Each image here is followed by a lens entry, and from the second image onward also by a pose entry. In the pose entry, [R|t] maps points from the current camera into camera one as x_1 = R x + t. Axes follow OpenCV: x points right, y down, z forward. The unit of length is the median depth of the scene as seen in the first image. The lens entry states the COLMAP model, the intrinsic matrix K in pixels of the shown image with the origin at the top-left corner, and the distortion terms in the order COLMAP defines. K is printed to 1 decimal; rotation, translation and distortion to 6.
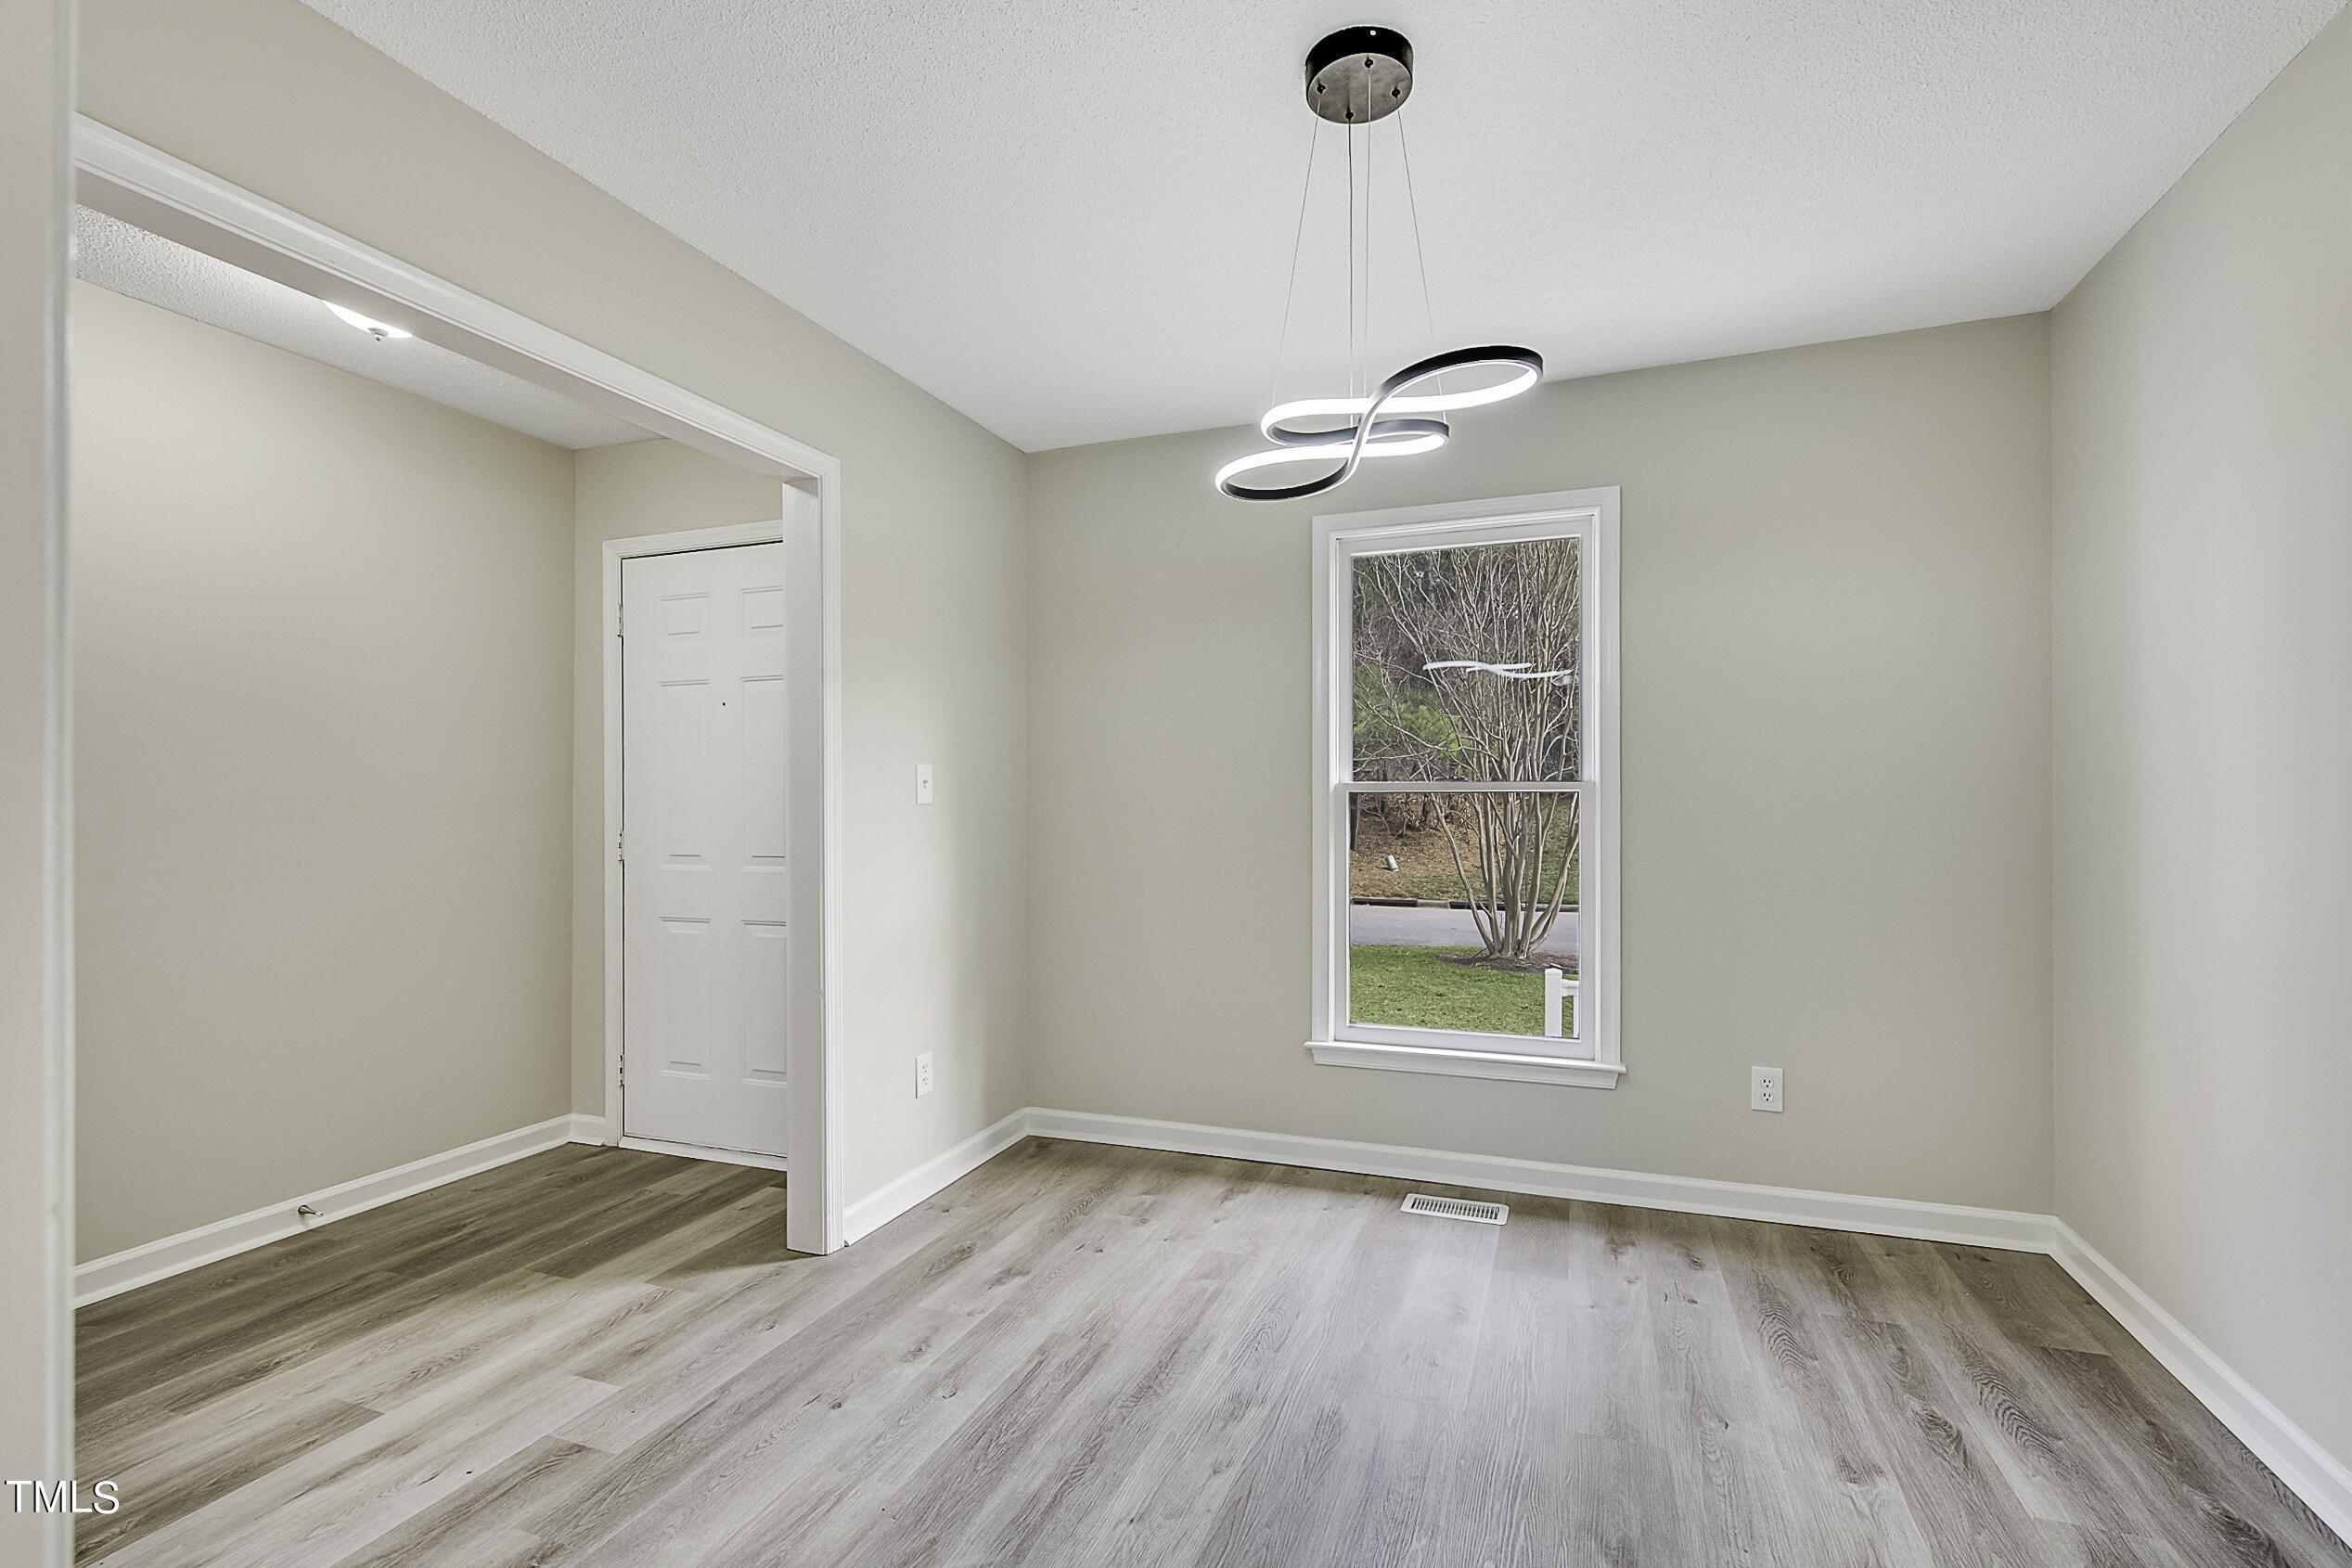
lens RADIAL K [[1054.7, 0, 1187.0], [0, 1054.7, 790.4], [0, 0, 1]] dist [-0.000698, -0.000135]
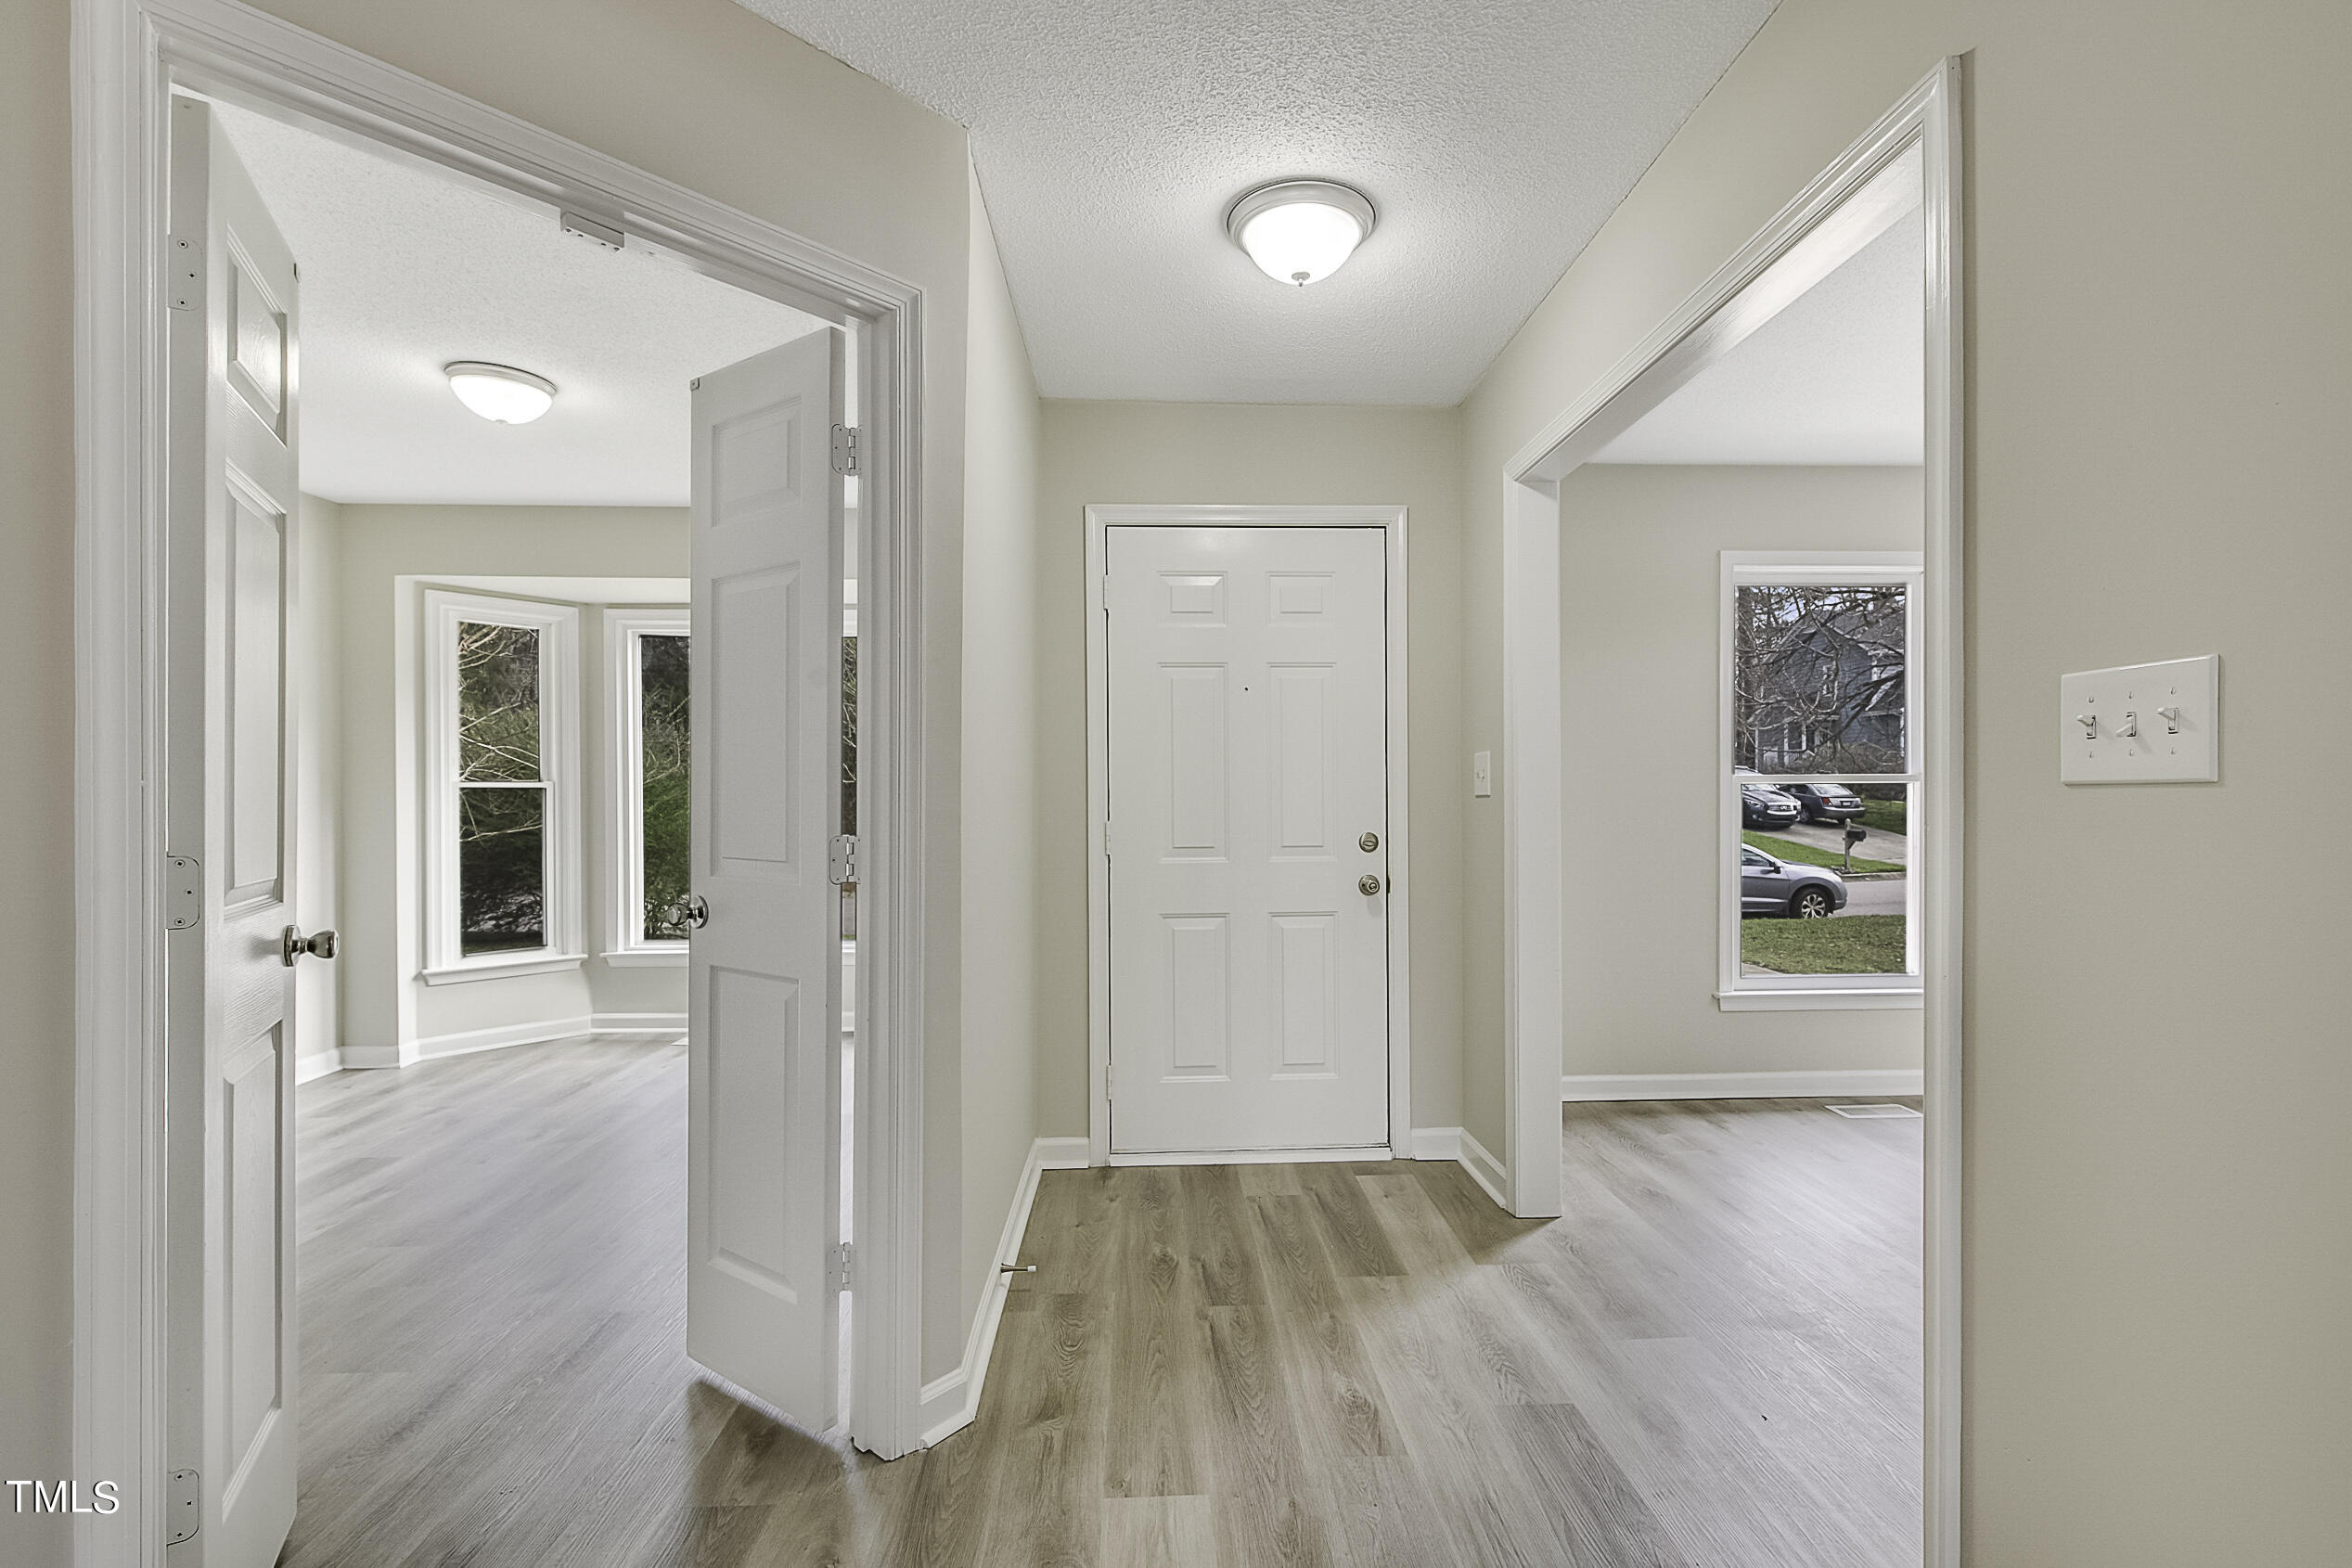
lens RADIAL K [[1054.7, 0, 1187.0], [0, 1054.7, 790.4], [0, 0, 1]] dist [-0.000698, -0.000135]
pose [[0.922684, -0.000367, 0.385557, -0.943978], [-0.002501, 0.999973, 0.006939, 0.004071], [-0.385549, -0.007366, 0.922658, 0.144447]]
